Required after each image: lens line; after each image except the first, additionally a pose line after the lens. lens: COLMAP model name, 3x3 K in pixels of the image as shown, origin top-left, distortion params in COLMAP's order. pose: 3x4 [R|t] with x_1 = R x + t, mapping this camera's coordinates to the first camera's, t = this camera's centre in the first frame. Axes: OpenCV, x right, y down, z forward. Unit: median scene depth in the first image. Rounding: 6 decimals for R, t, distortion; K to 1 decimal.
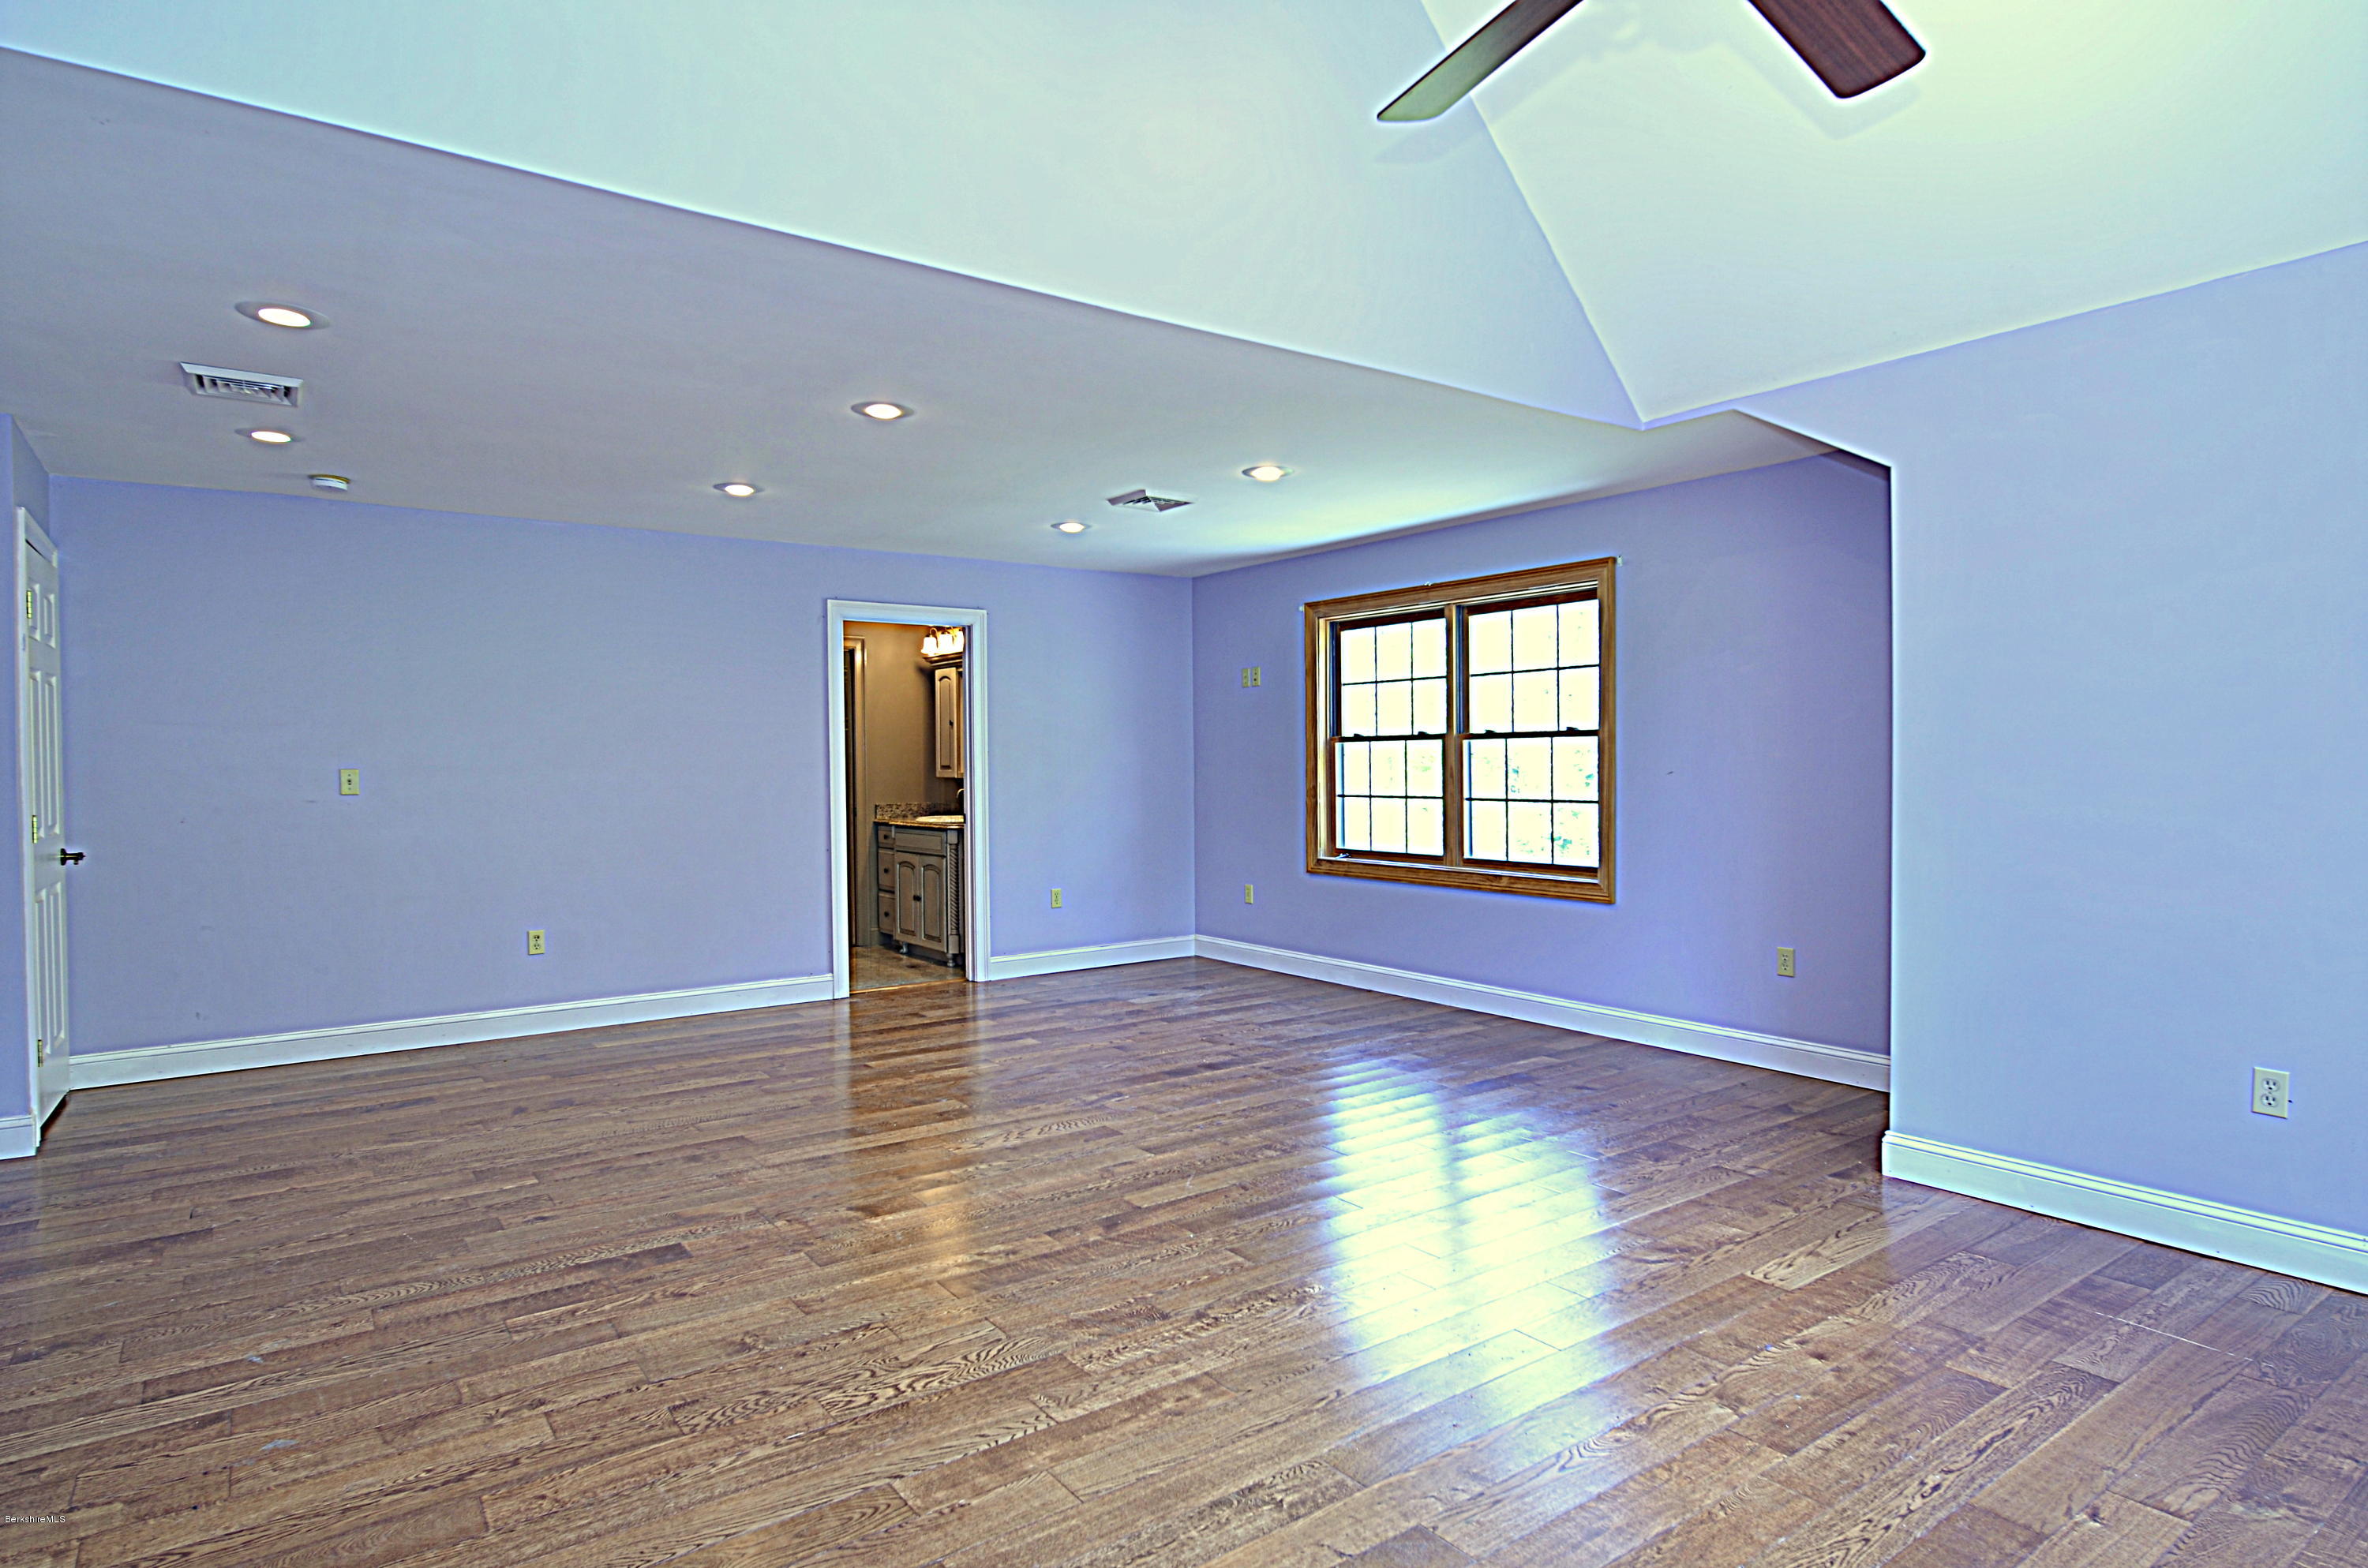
lens RADIAL K [[1336.6, 0, 1255.1], [0, 1336.6, 782.1], [0, 0, 1]] dist [0.000417, 0.001905]
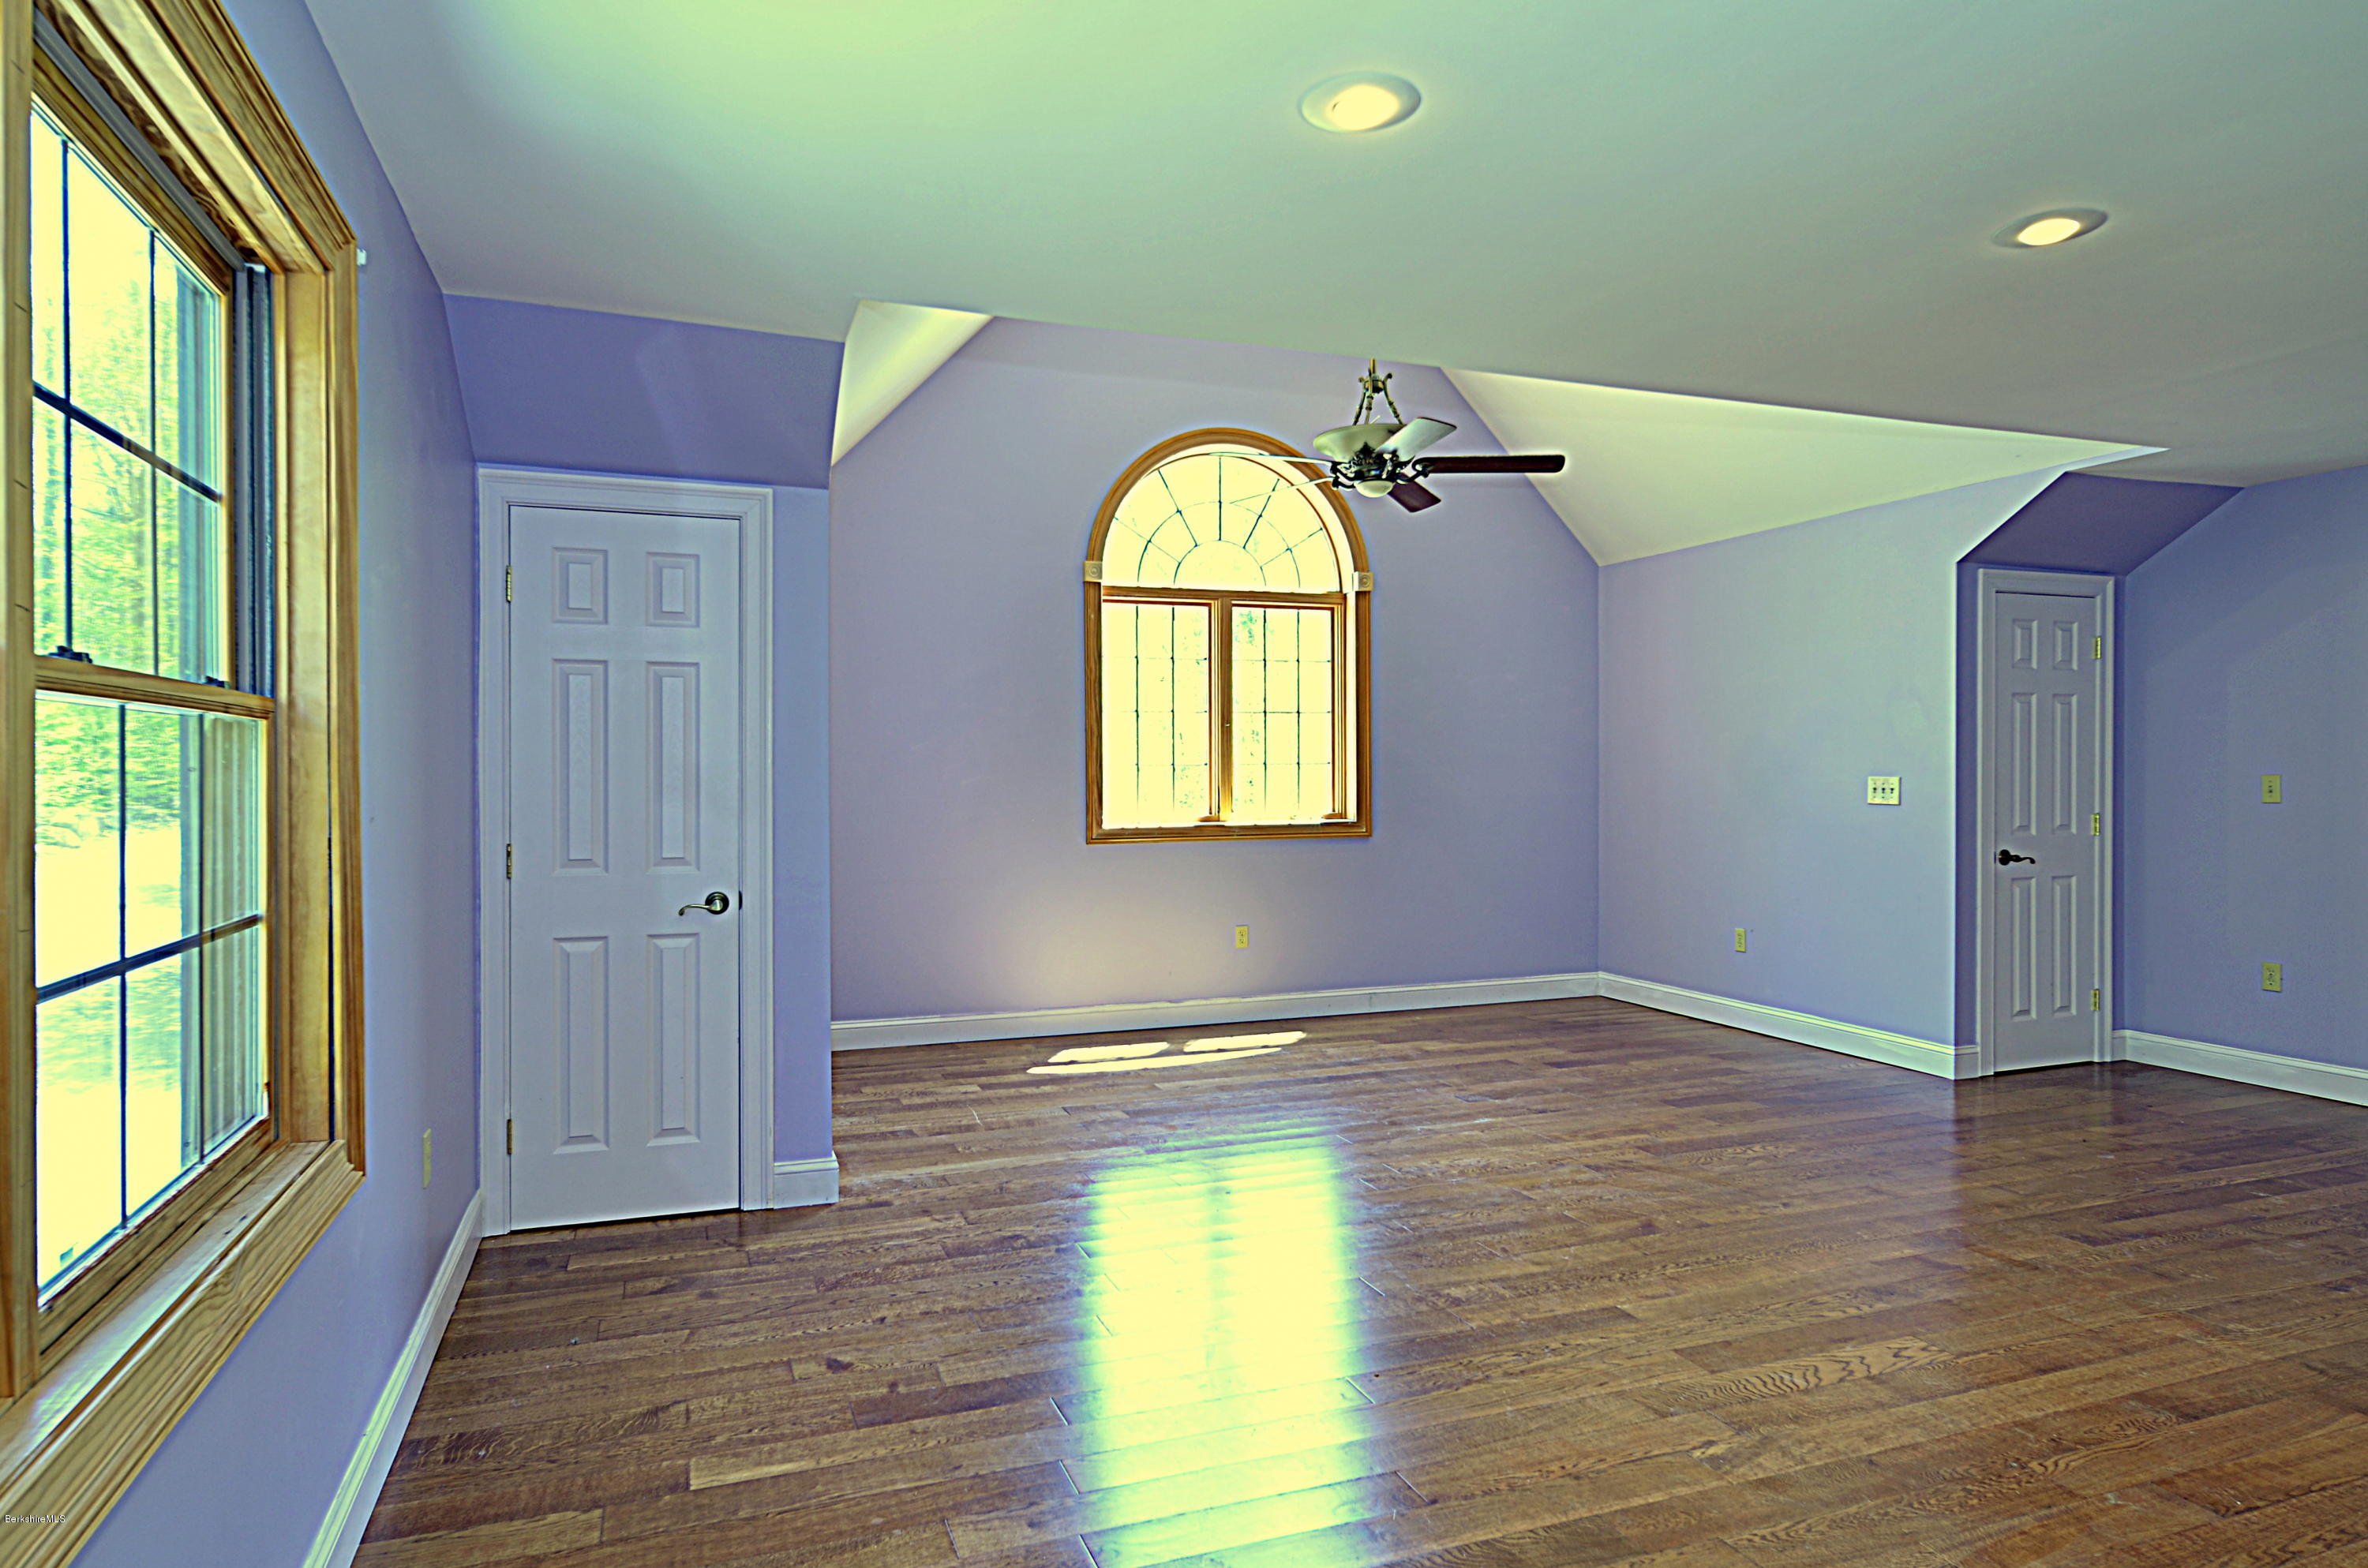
lens RADIAL K [[1327.7, 0, 1191.9], [0, 1327.7, 785.5], [0, 0, 1]] dist [-0.007436, 0.001805]
pose [[-0.946667, 0.009853, 0.322062, -0.090340], [0.017547, 0.999626, 0.020995, -0.028359], [-0.321735, 0.025527, -0.946486, 1.735343]]
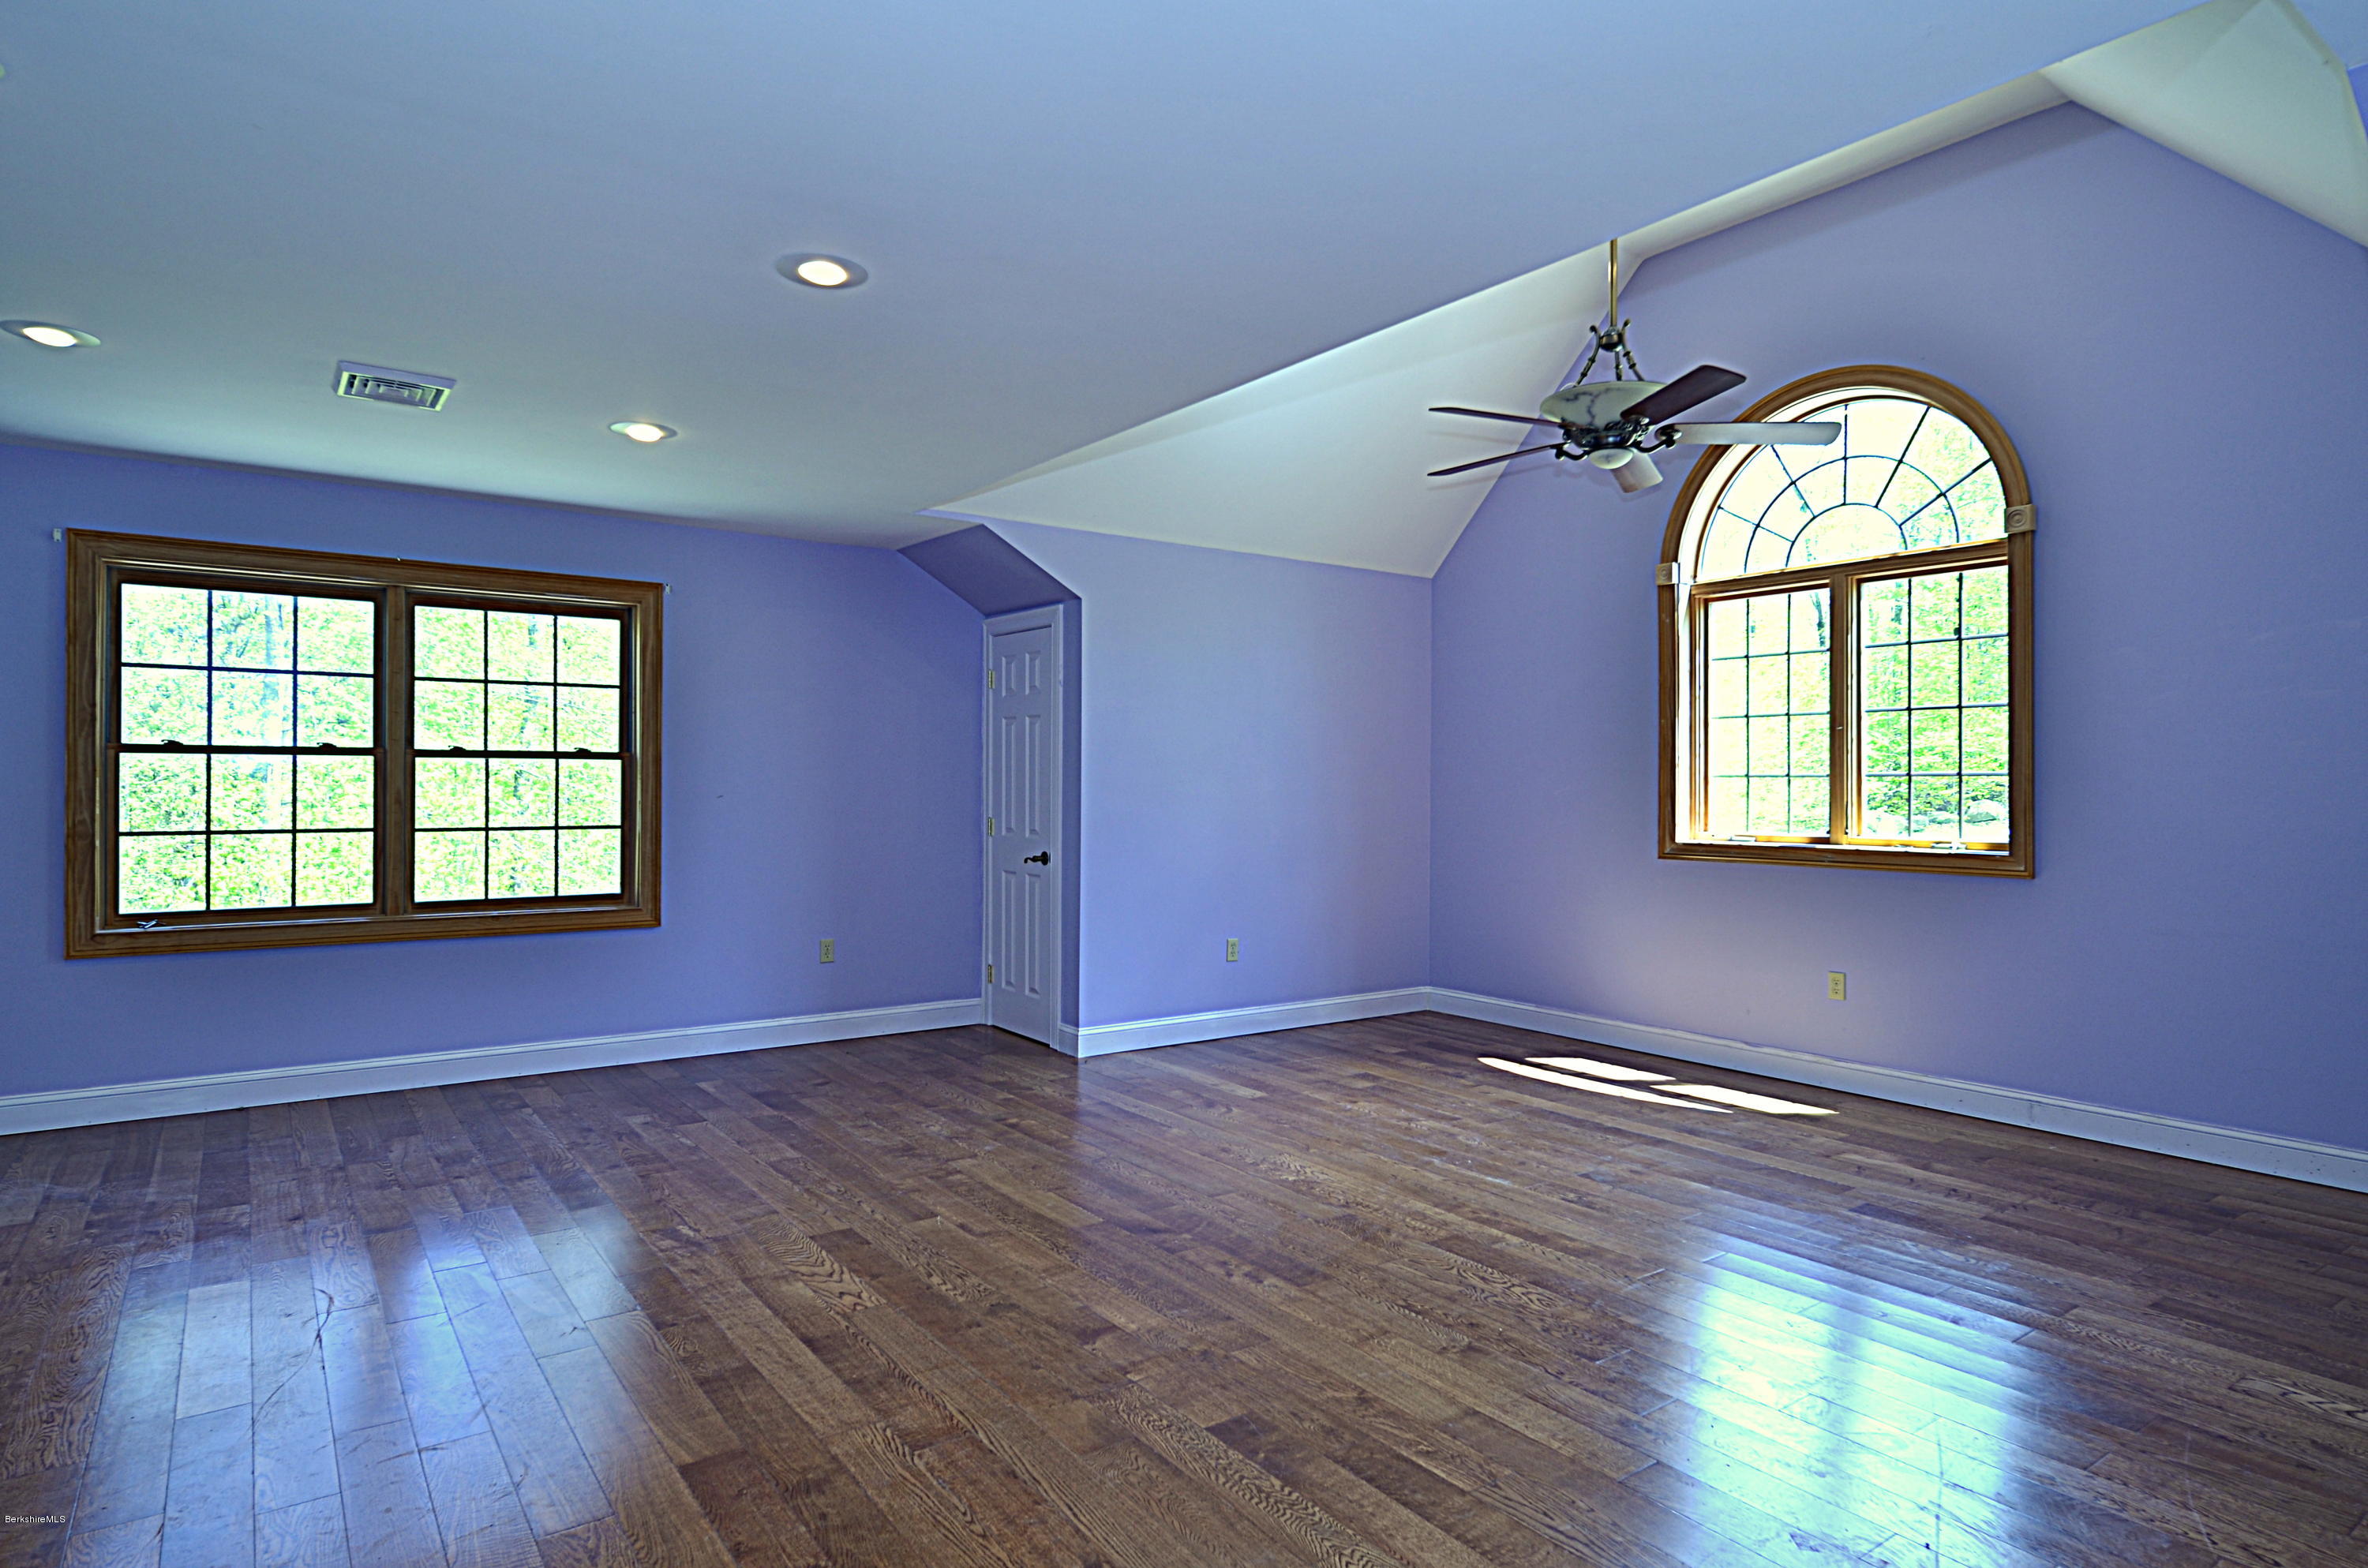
lens RADIAL K [[1255.7, 0, 1168.2], [0, 1255.7, 784.9], [0, 0, 1]] dist [-0.000801, 0.000166]
pose [[0.029731, 0.006855, 0.999534, -0.912778], [0.010381, 0.999920, -0.007166, -0.006971], [-0.999504, 0.010589, 0.029658, 0.802750]]
